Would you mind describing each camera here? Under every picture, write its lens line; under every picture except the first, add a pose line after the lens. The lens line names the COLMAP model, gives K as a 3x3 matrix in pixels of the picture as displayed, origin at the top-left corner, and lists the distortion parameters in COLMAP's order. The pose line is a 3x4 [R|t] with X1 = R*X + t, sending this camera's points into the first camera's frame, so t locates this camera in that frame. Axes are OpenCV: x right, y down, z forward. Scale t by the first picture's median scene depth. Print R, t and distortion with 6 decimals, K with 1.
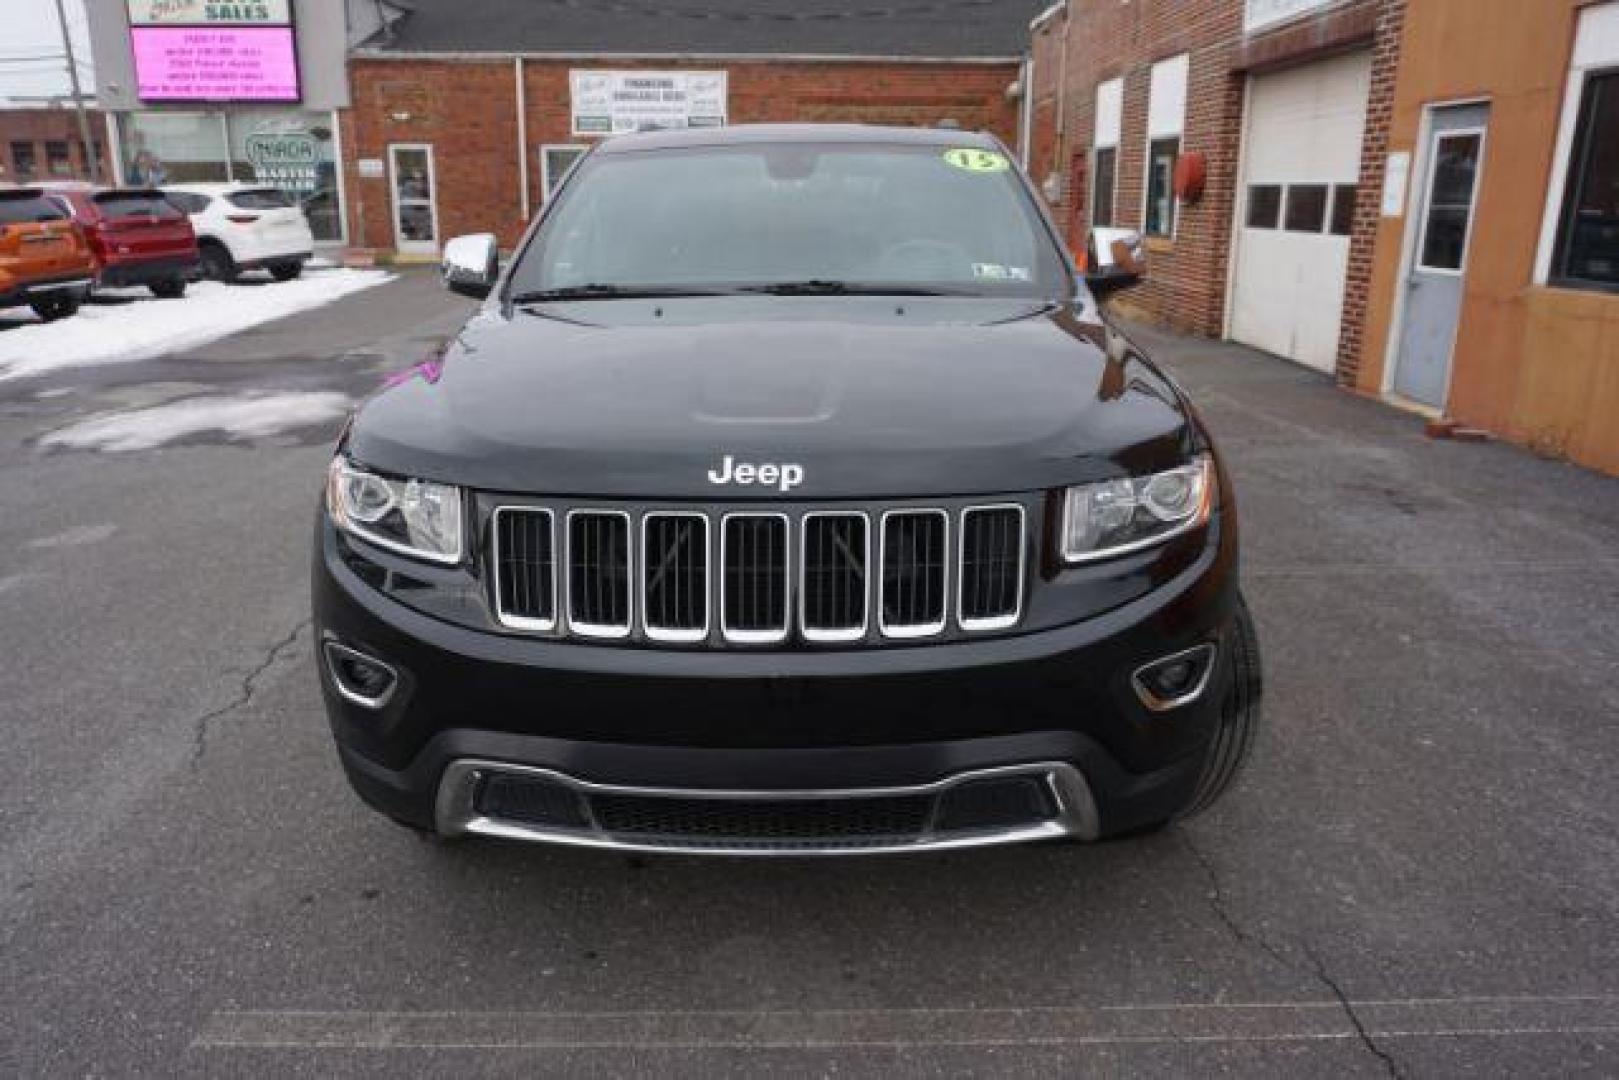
lens RADIAL K [[1192.4, 0, 797.4], [0, 1192.4, 542.5], [0, 0, 1]] dist [-0.028830, 0.009761]
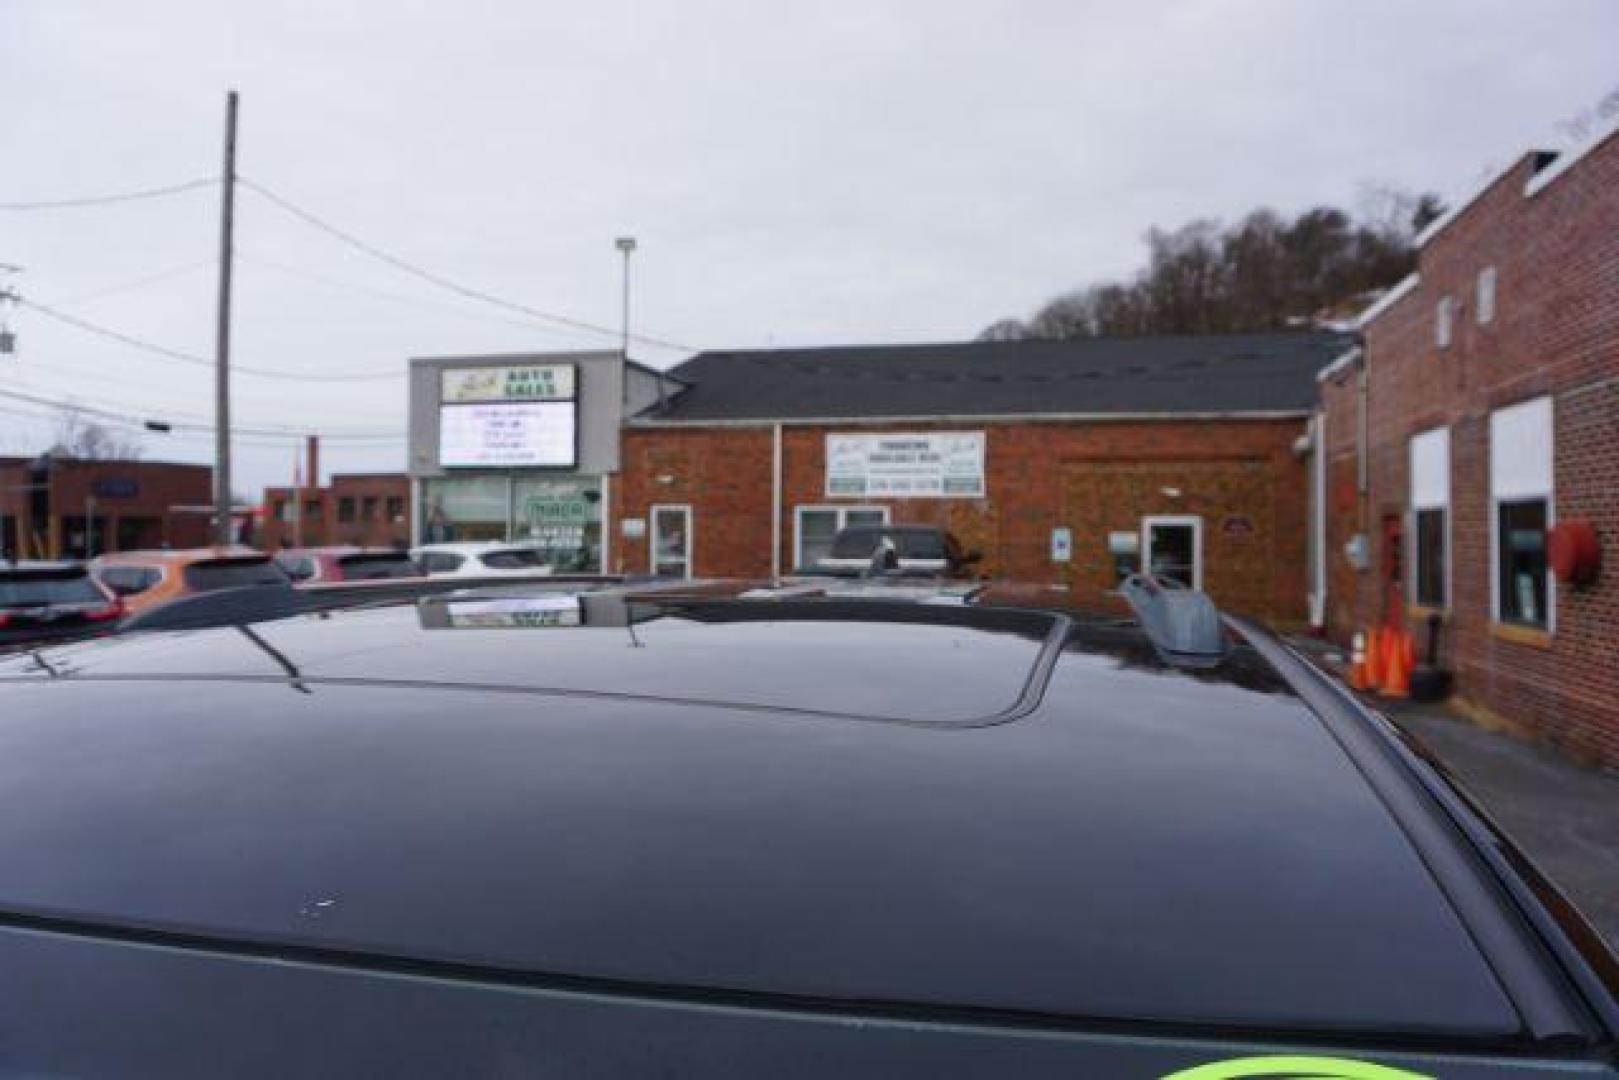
lens RADIAL K [[1101.5, 0, 814.3], [0, 1101.5, 537.4], [0, 0, 1]] dist [-0.029429, 0.002298]
pose [[0.970676, -0.000054, -0.240391, 0.035261], [-0.067470, 0.959743, -0.272657, -0.097125], [0.230728, 0.280881, 0.931596, 0.249969]]
